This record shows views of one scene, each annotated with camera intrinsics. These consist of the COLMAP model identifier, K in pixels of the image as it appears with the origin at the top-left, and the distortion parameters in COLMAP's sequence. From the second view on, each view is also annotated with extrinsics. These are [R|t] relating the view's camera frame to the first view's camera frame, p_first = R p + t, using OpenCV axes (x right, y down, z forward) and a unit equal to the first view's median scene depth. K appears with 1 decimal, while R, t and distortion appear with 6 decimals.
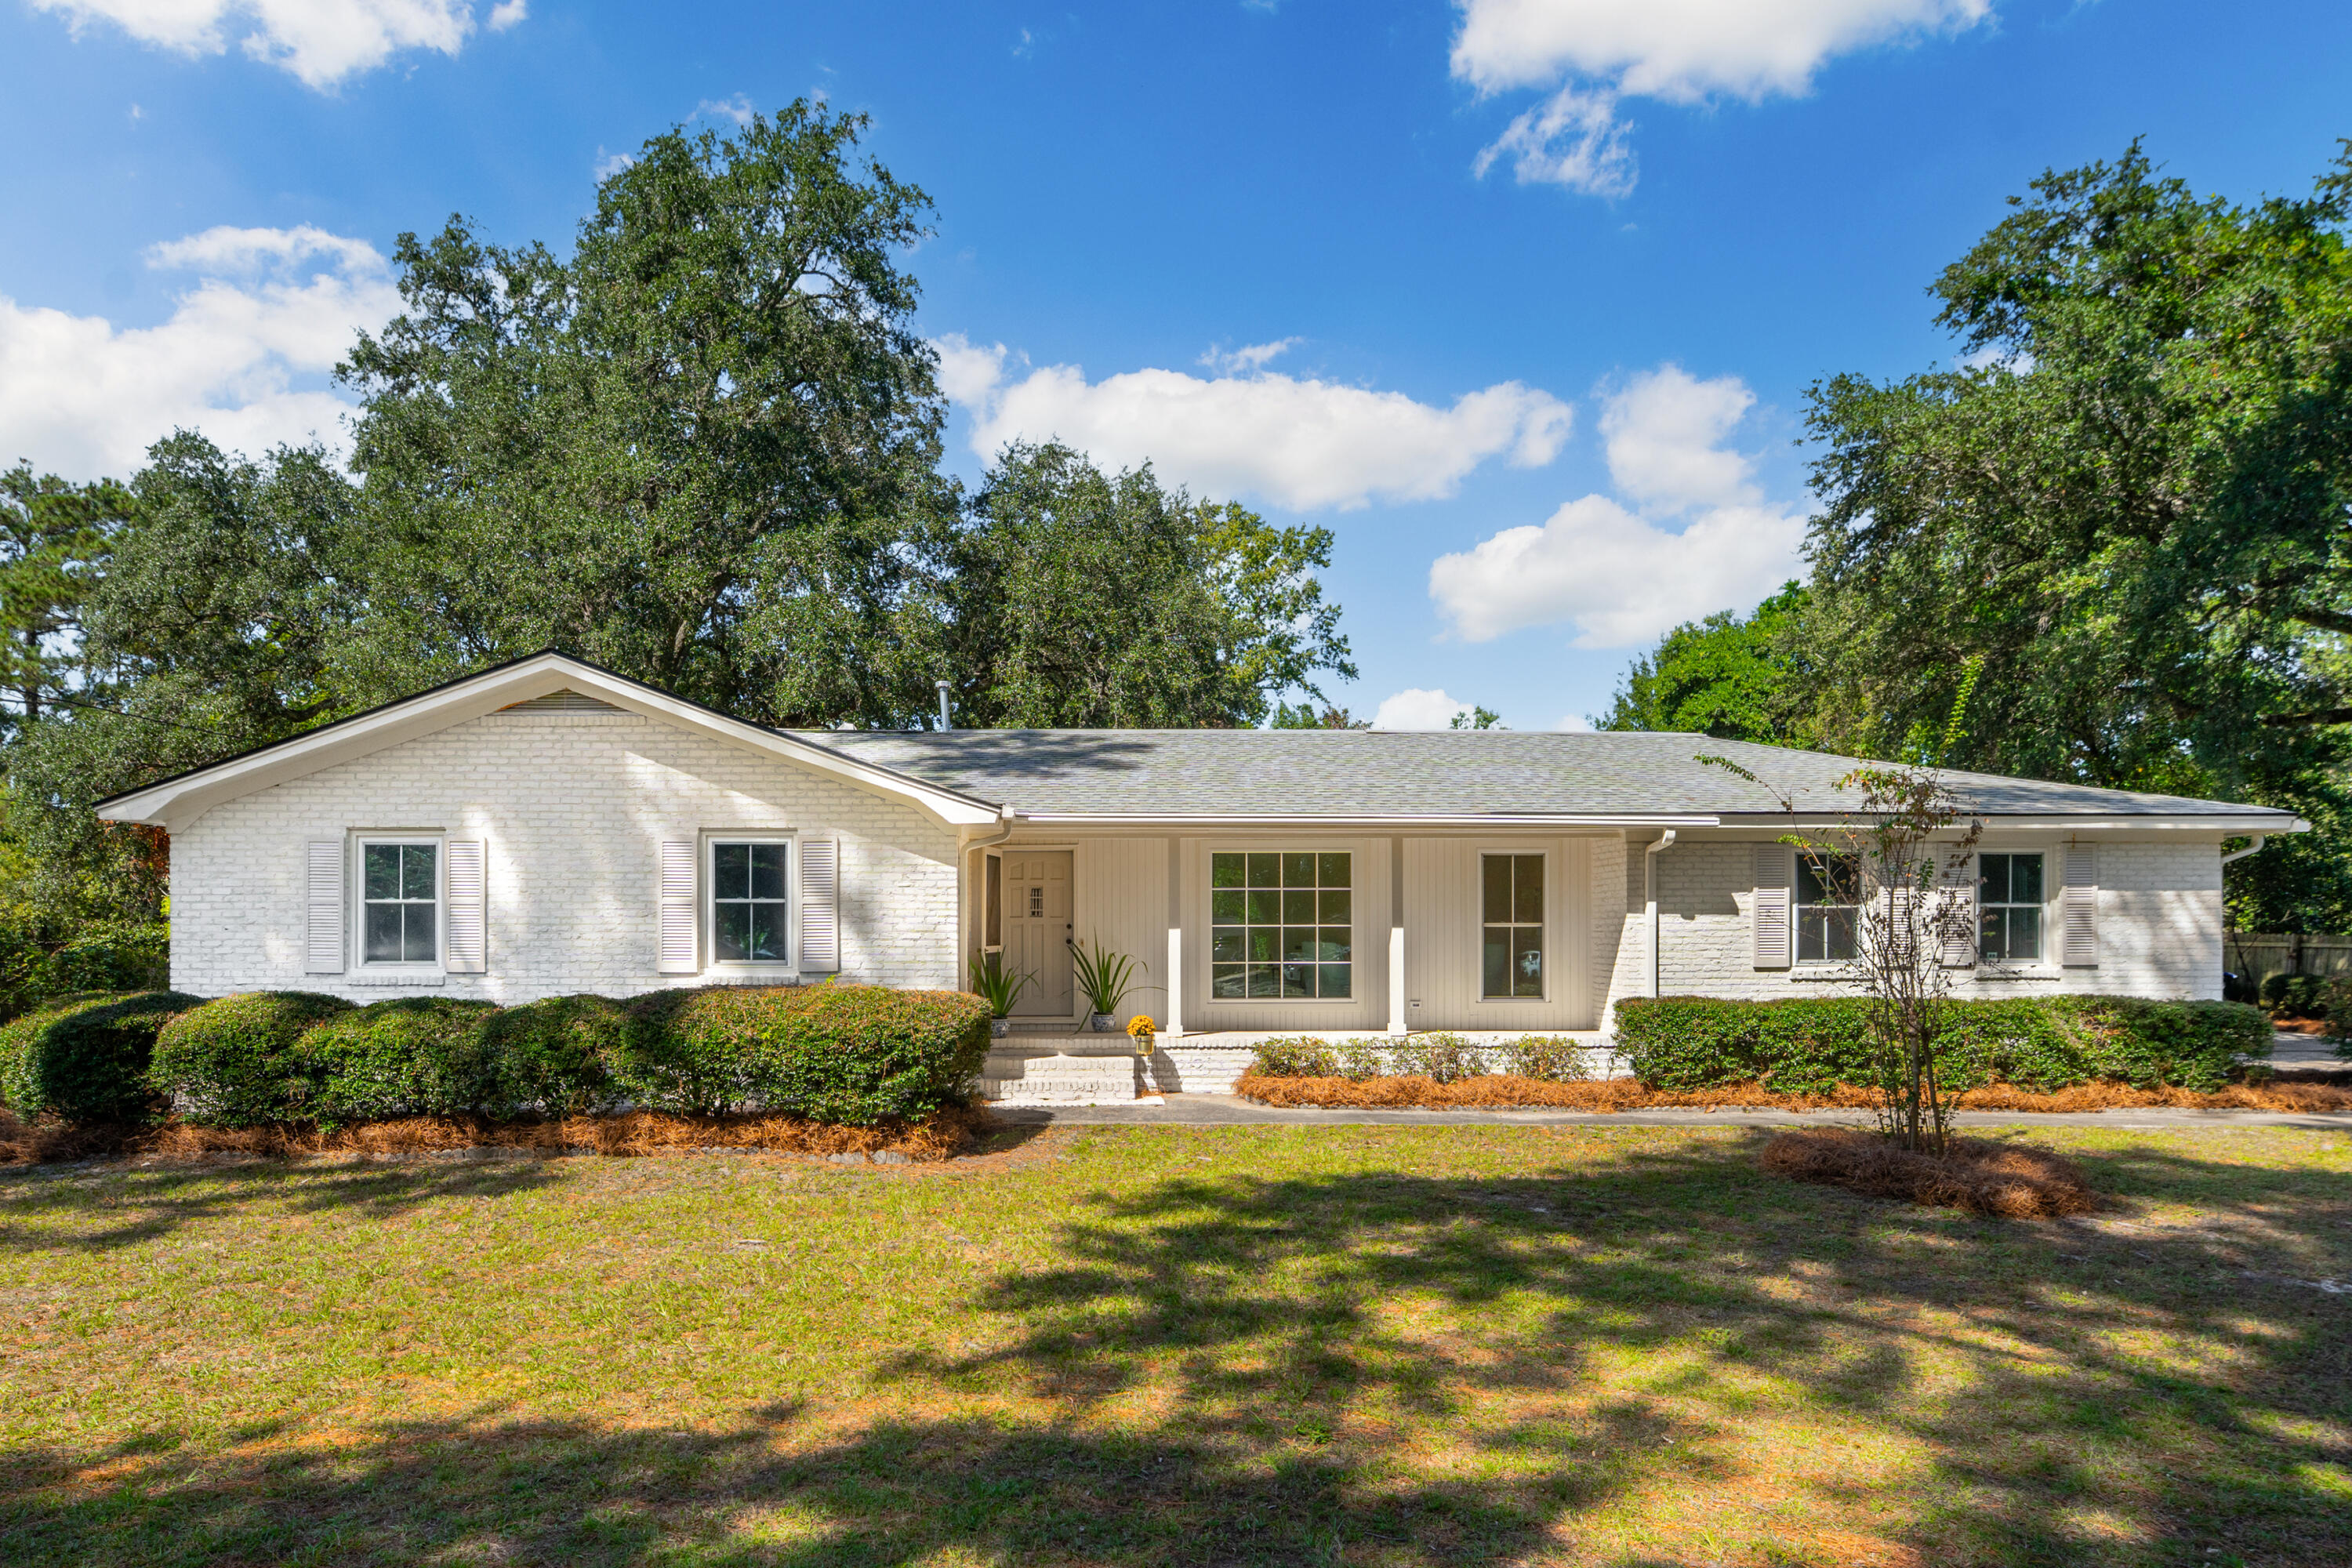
lens RADIAL K [[1441.7, 0, 1097.7], [0, 1441.7, 898.0], [0, 0, 1]] dist [-0.004245, 0.000173]
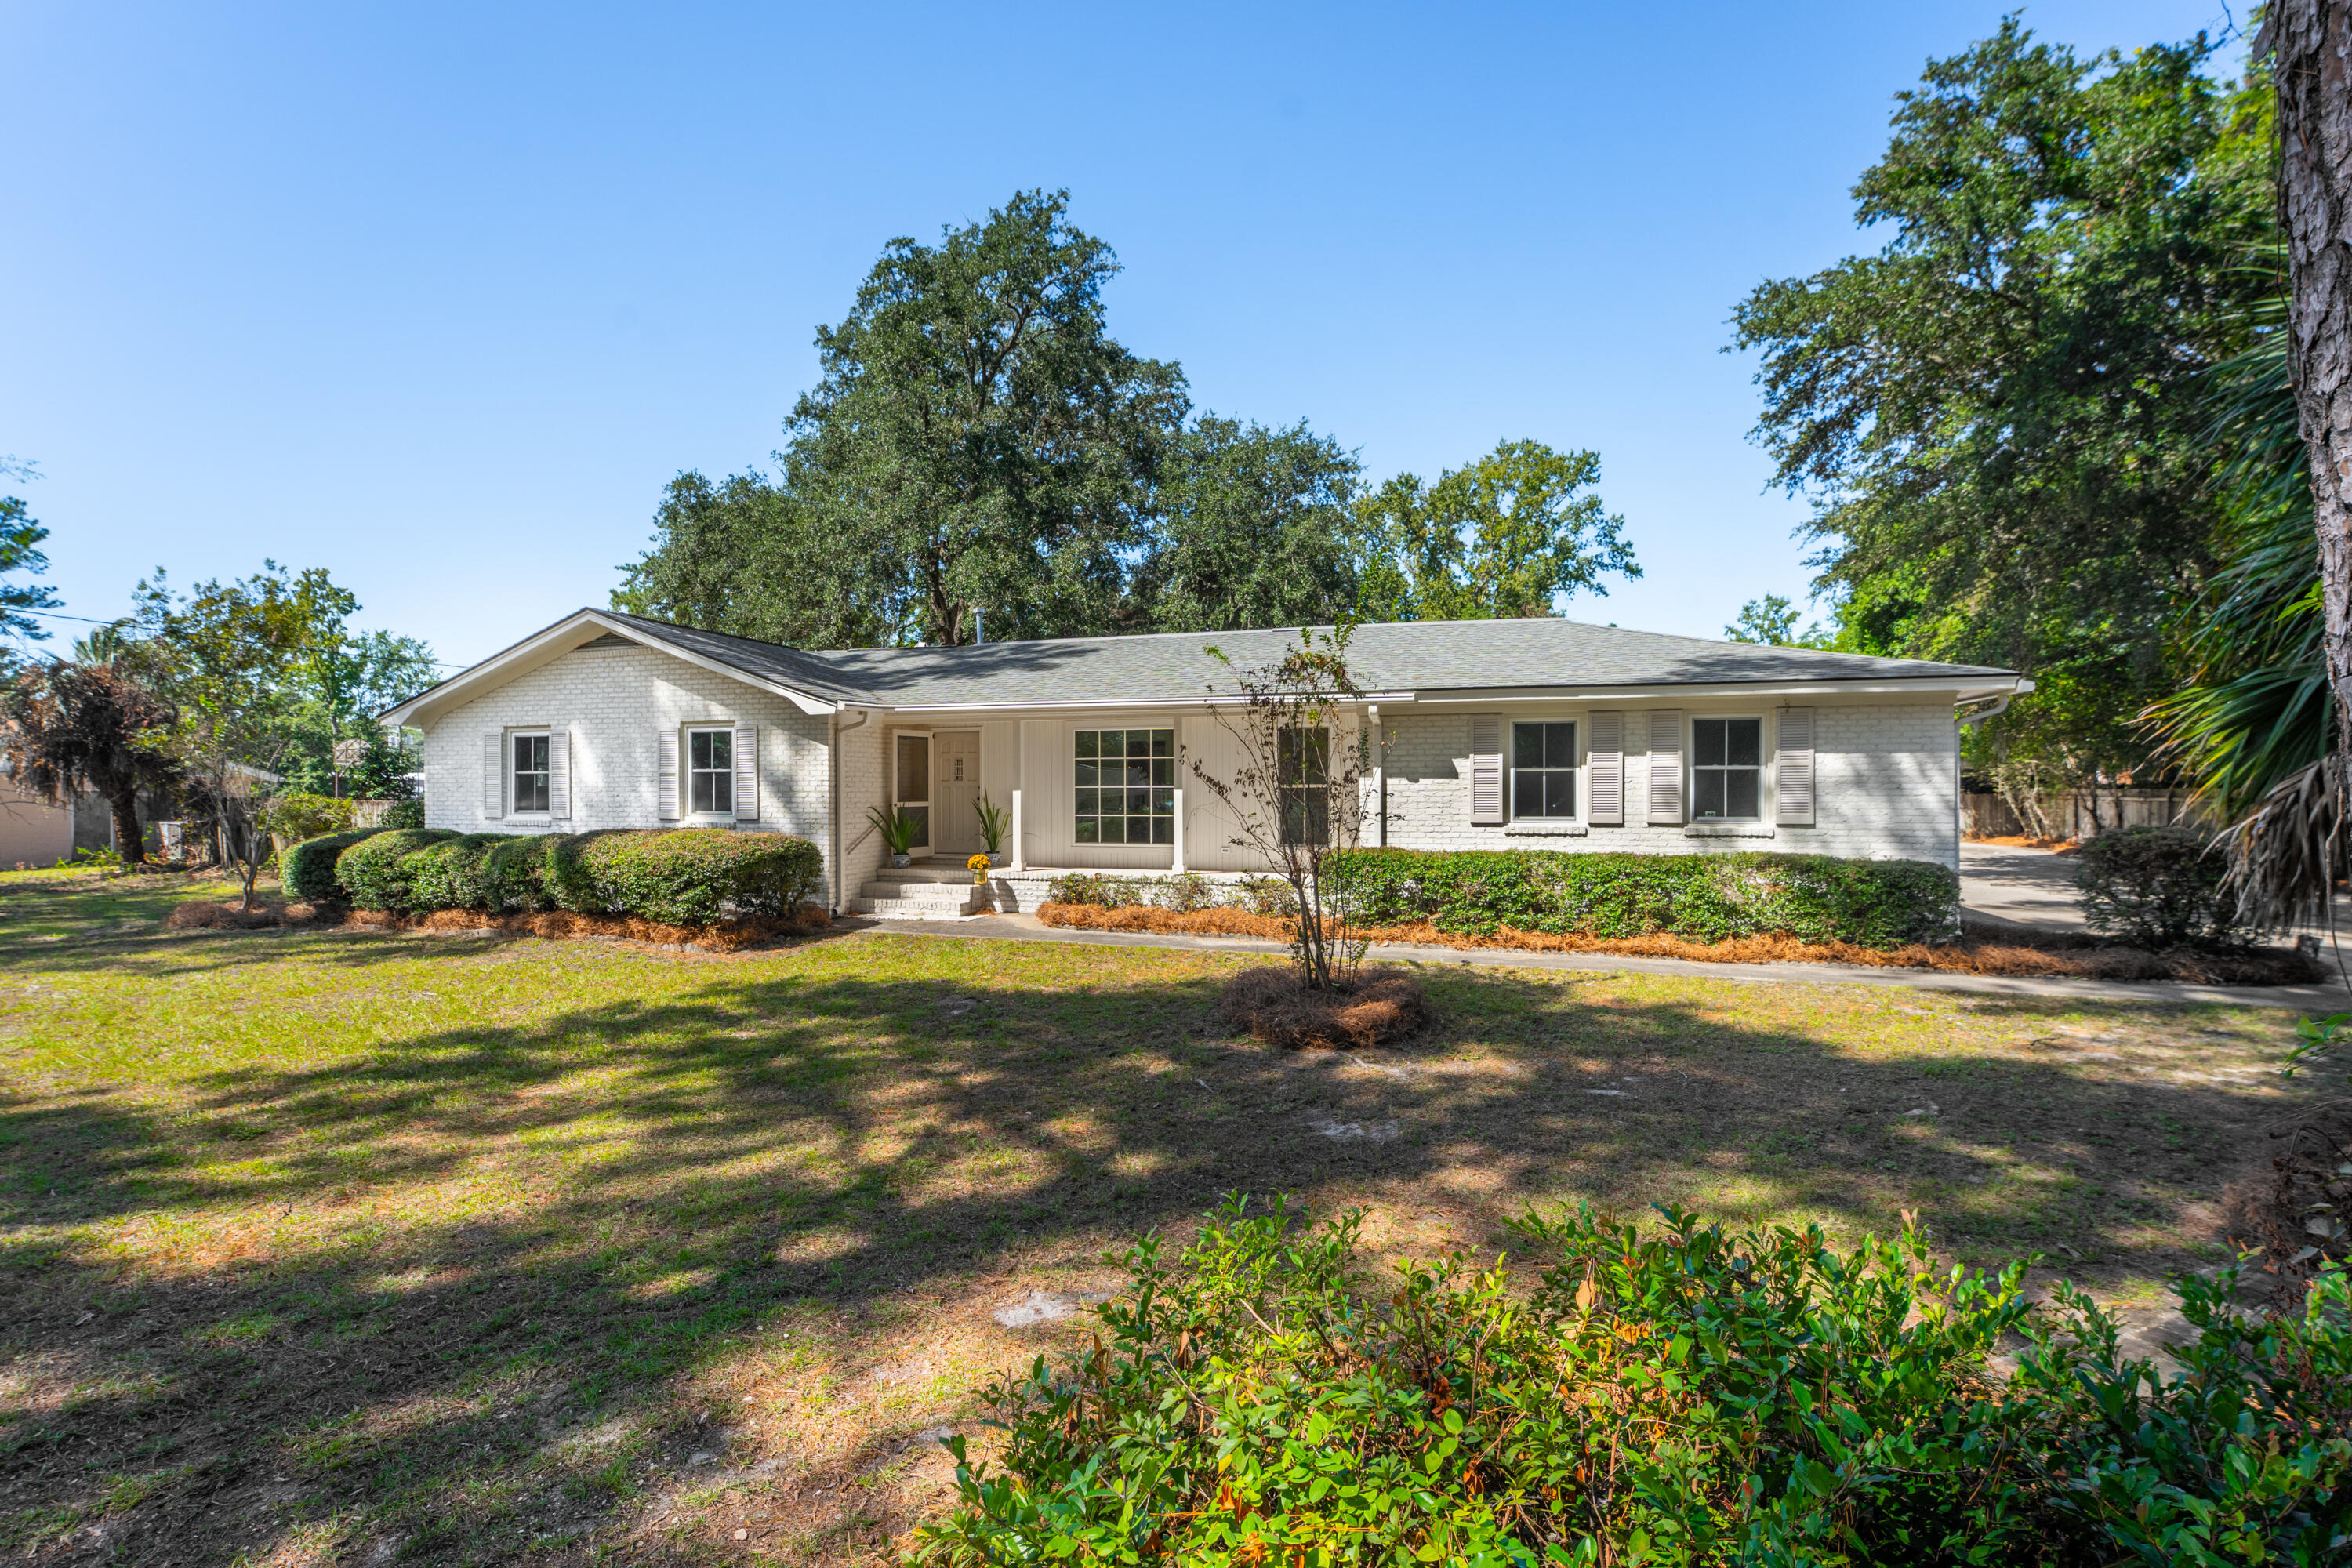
lens RADIAL K [[1075.5, 0, 1147.3], [0, 1075.5, 785.7], [0, 0, 1]] dist [-0.021923, 0.000687]
pose [[0.943985, -0.000793, -0.329988, 0.518377], [0.008436, 0.999728, 0.021730, -0.002815], [0.329881, -0.023297, 0.943735, 0.111528]]
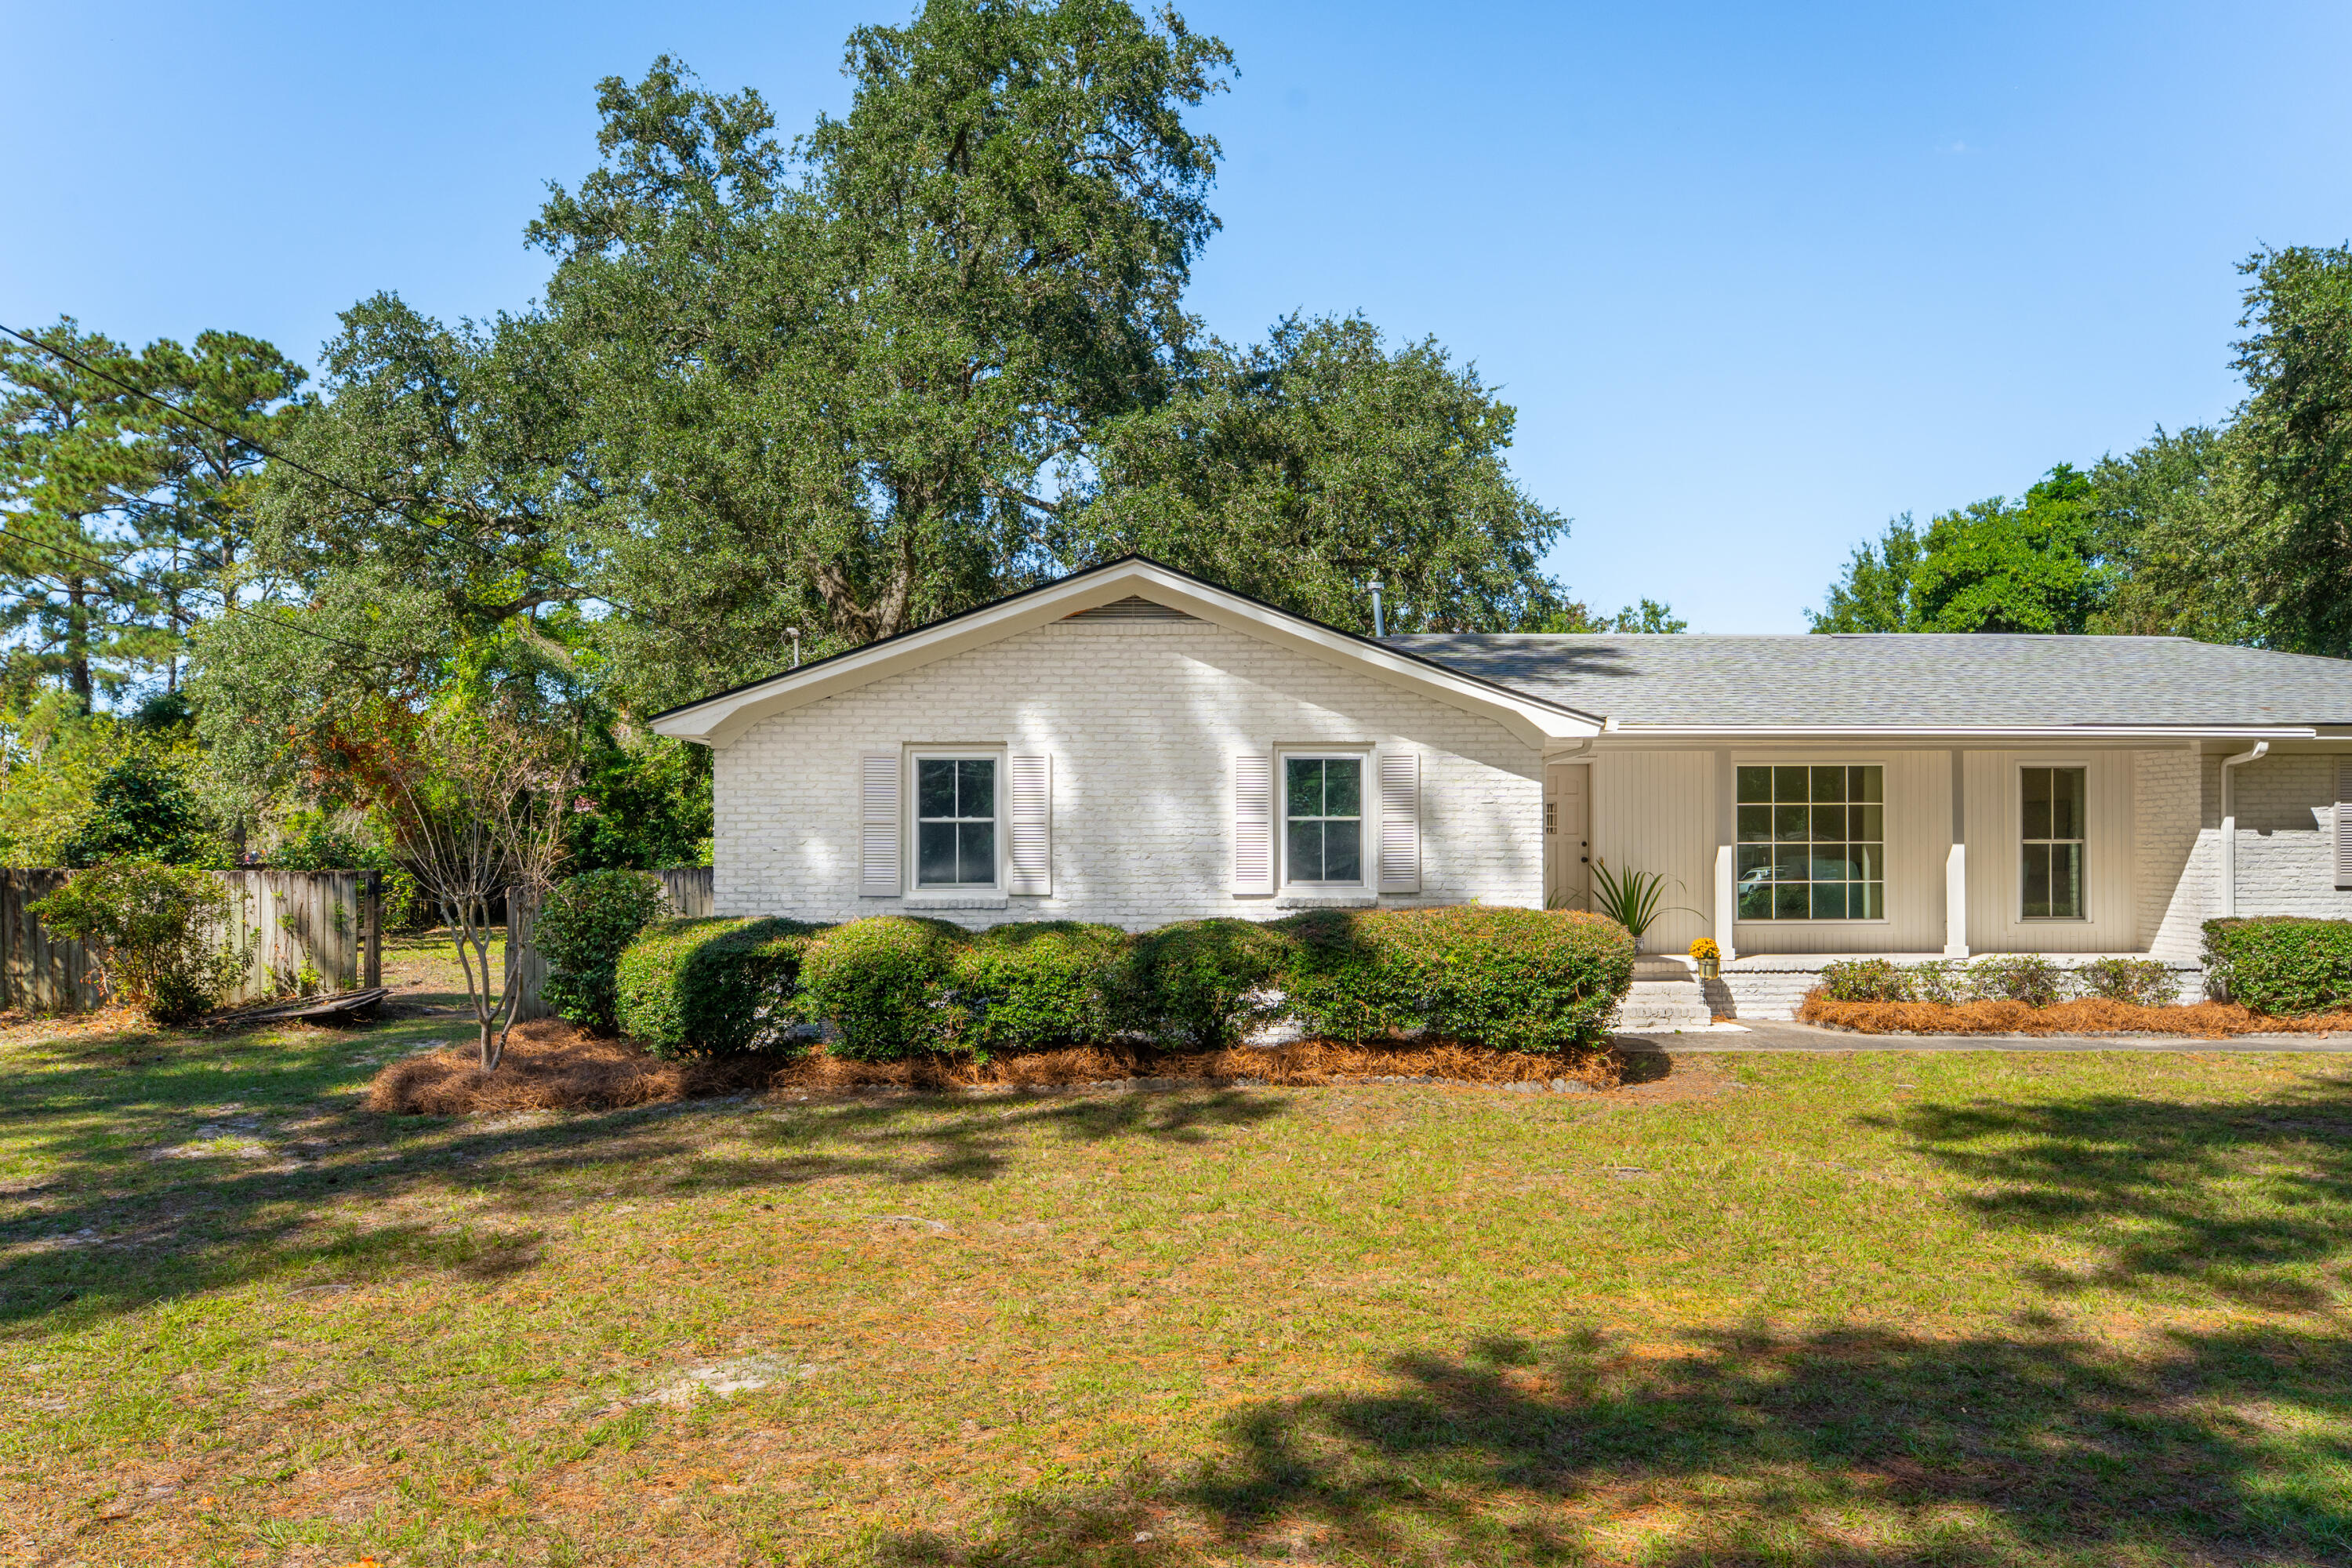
lens RADIAL K [[1614.0, 0, 1177.3], [0, 1614.0, 799.8], [0, 0, 1]] dist [0.017704, 0.014028]
pose [[0.999619, -0.002300, 0.027517, -0.353481], [0.002492, 0.999973, -0.006947, -0.003052], [-0.027501, 0.007012, 0.999597, -0.059195]]
